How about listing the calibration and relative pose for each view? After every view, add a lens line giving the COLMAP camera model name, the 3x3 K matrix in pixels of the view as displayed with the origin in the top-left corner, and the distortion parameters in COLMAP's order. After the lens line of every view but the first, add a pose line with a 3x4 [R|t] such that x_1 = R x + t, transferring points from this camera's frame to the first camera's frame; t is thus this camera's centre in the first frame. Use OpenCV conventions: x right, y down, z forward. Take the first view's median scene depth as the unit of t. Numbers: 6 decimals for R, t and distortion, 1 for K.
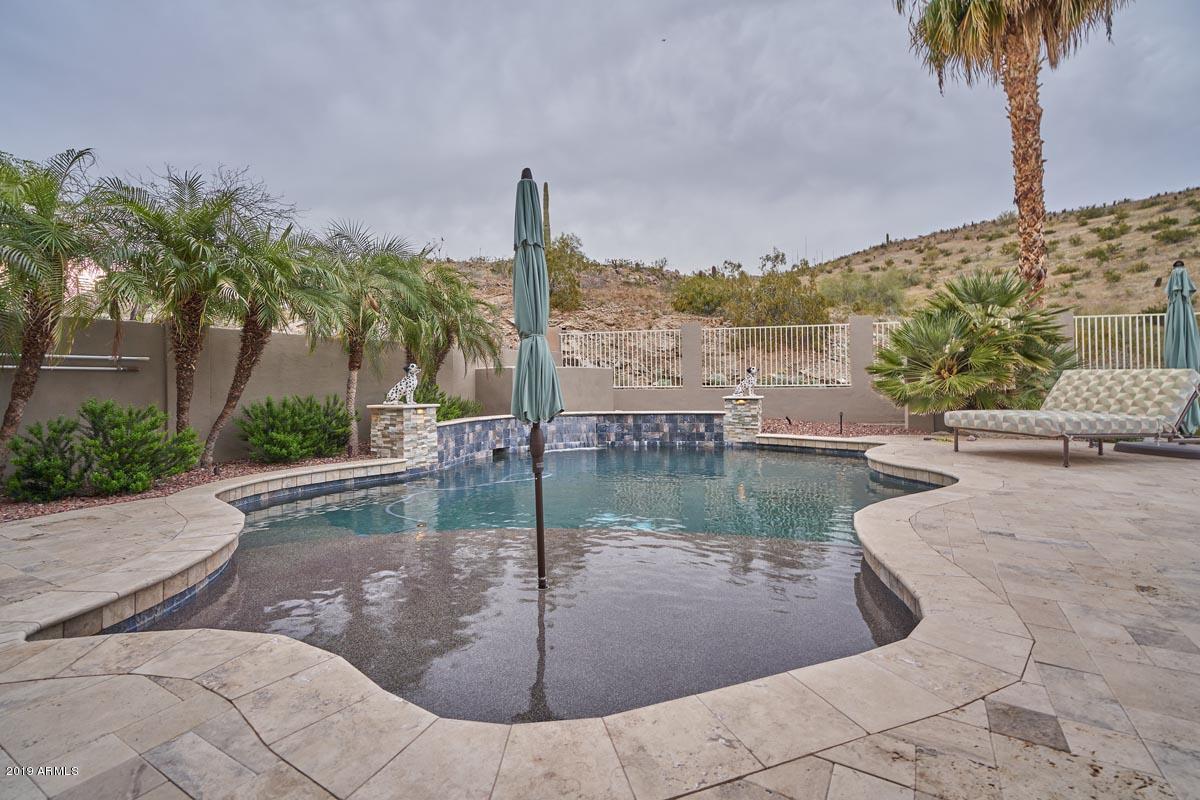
lens RADIAL K [[554.6, 0, 588.7], [0, 554.6, 375.2], [0, 0, 1]] dist [0.001351, 0.000246]
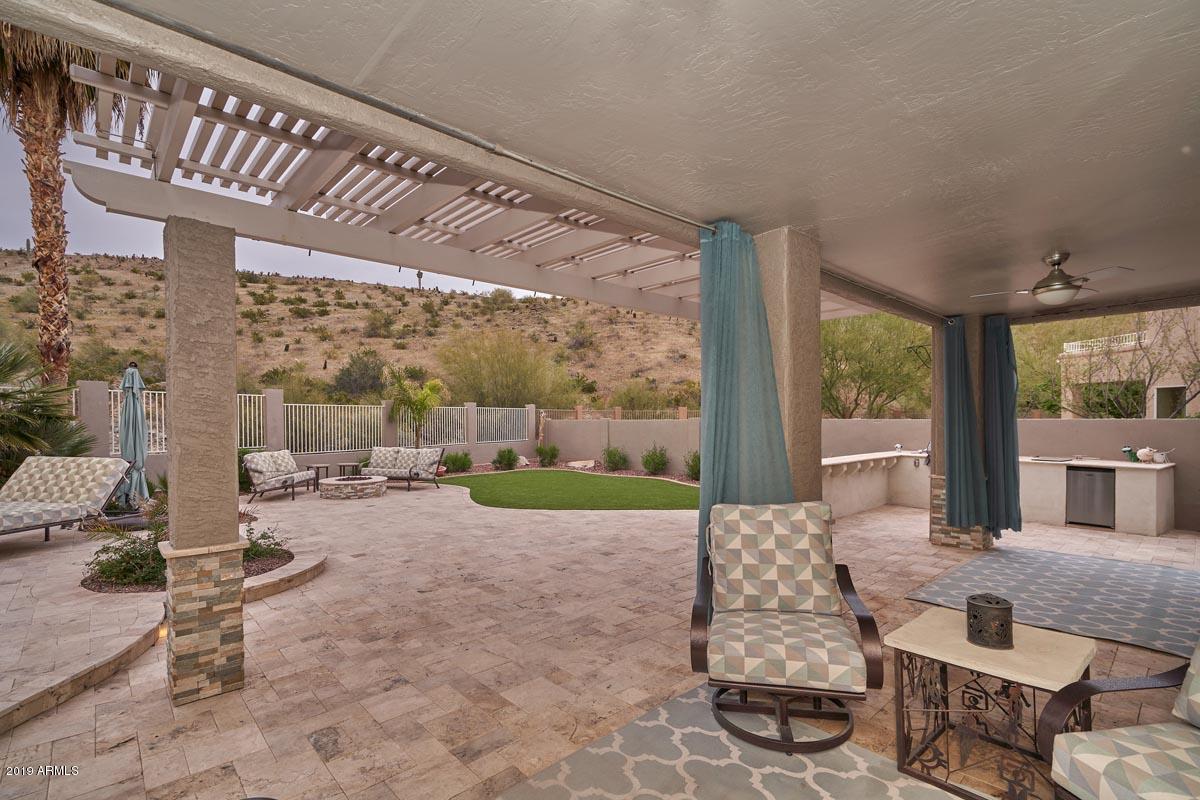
lens RADIAL K [[554.6, 0, 596.1], [0, 554.6, 427.5], [0, 0, 1]] dist [0.001351, 0.000246]
pose [[0.291840, -0.008947, 0.956425, 0.029914], [-0.012206, 0.999840, 0.013077, -0.012853], [-0.956389, -0.015490, 0.291684, -0.039450]]
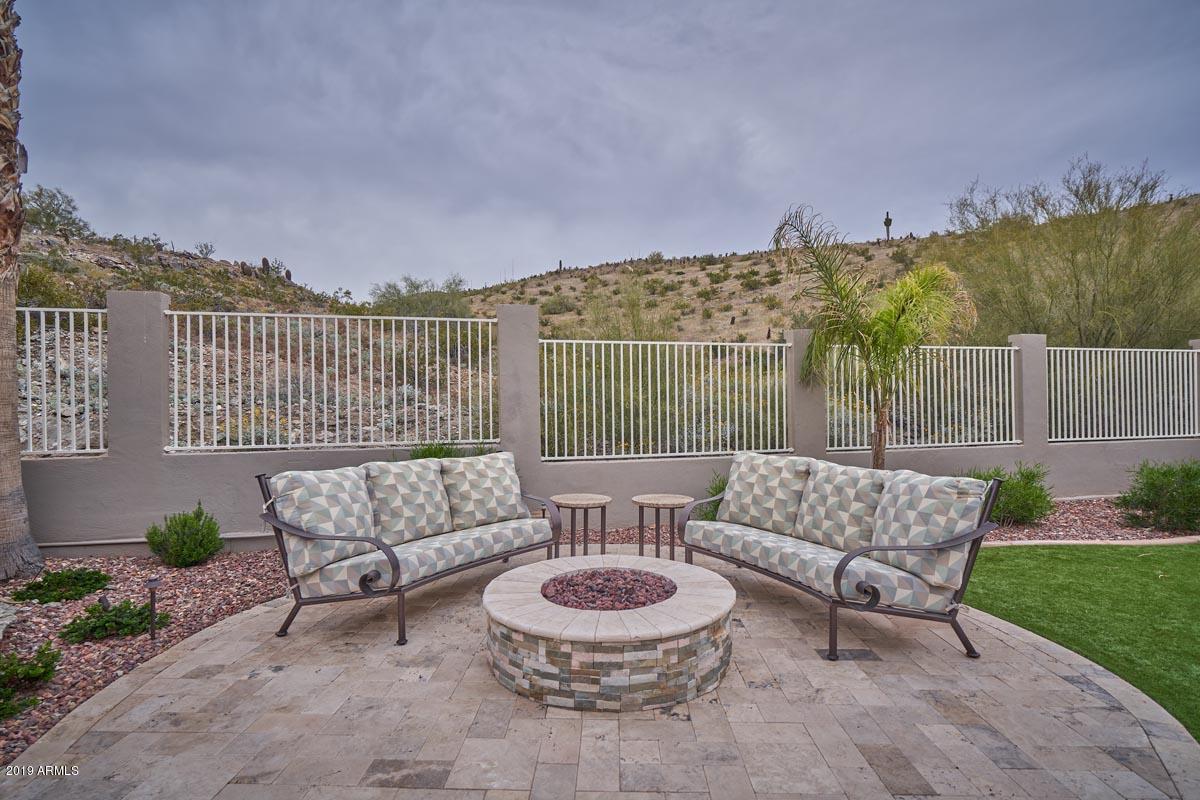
lens RADIAL K [[582.2, 0, 591.7], [0, 582.2, 404.0], [0, 0, 1]] dist [-0.000093, 0.000932]
pose [[0.879749, -0.002886, 0.475429, 0.205350], [-0.002202, 0.999946, 0.010144, -0.006761], [-0.475433, -0.009971, 0.879695, 0.080821]]
